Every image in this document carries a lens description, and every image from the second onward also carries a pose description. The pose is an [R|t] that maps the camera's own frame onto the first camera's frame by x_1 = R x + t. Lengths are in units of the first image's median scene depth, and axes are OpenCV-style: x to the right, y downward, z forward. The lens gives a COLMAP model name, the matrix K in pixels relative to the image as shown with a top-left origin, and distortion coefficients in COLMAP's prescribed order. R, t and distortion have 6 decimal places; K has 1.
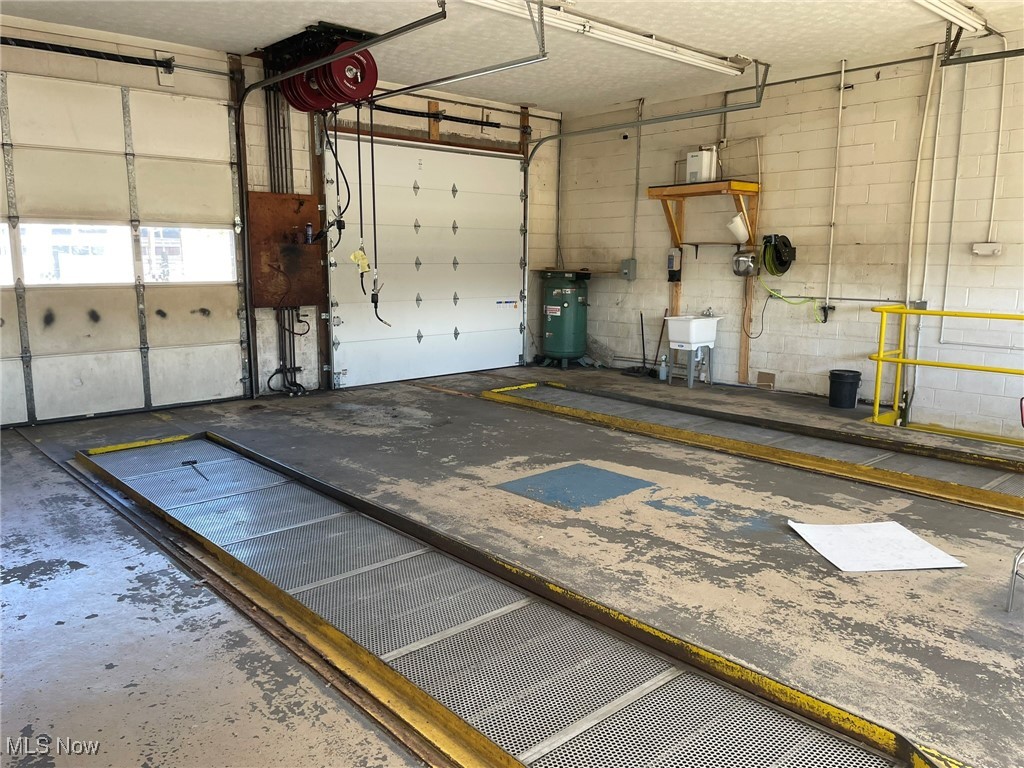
lens RADIAL K [[771.6, 0, 516.7], [0, 771.6, 384.4], [0, 0, 1]] dist [0.088009, -0.106768]
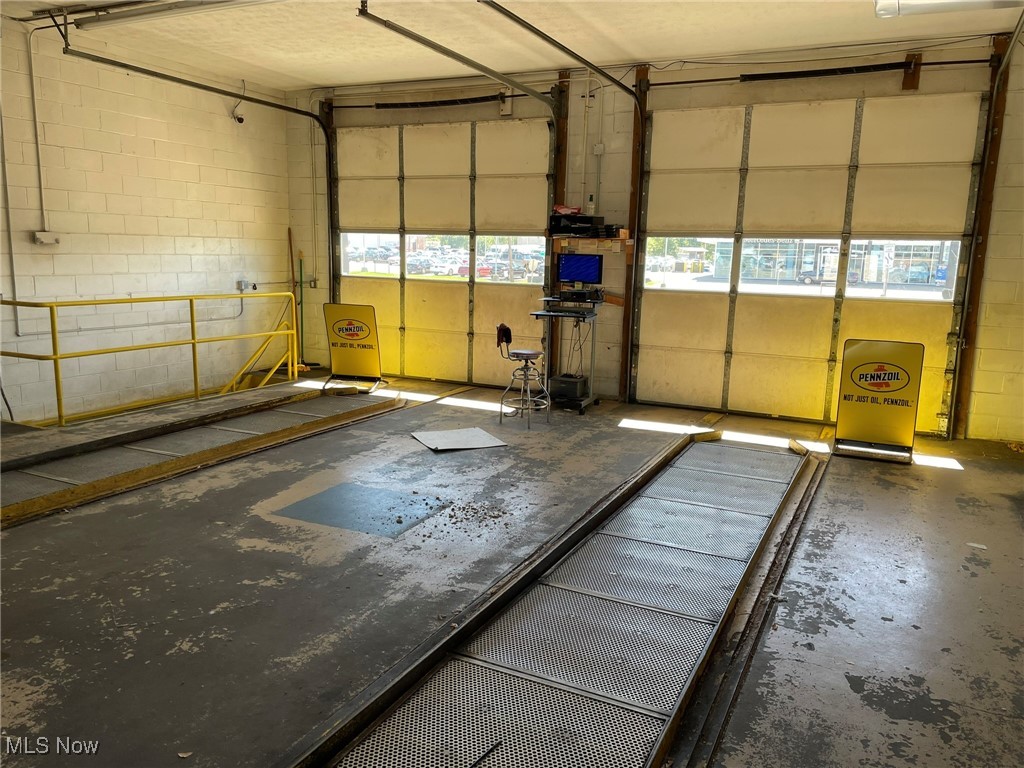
lens RADIAL K [[771.6, 0, 516.7], [0, 771.6, 384.4], [0, 0, 1]] dist [0.088009, -0.106768]
pose [[-0.369651, -0.171816, 0.913147, -0.981379], [0.127581, 0.964062, 0.233042, -0.246719], [-0.920370, 0.202644, -0.334446, 1.354331]]
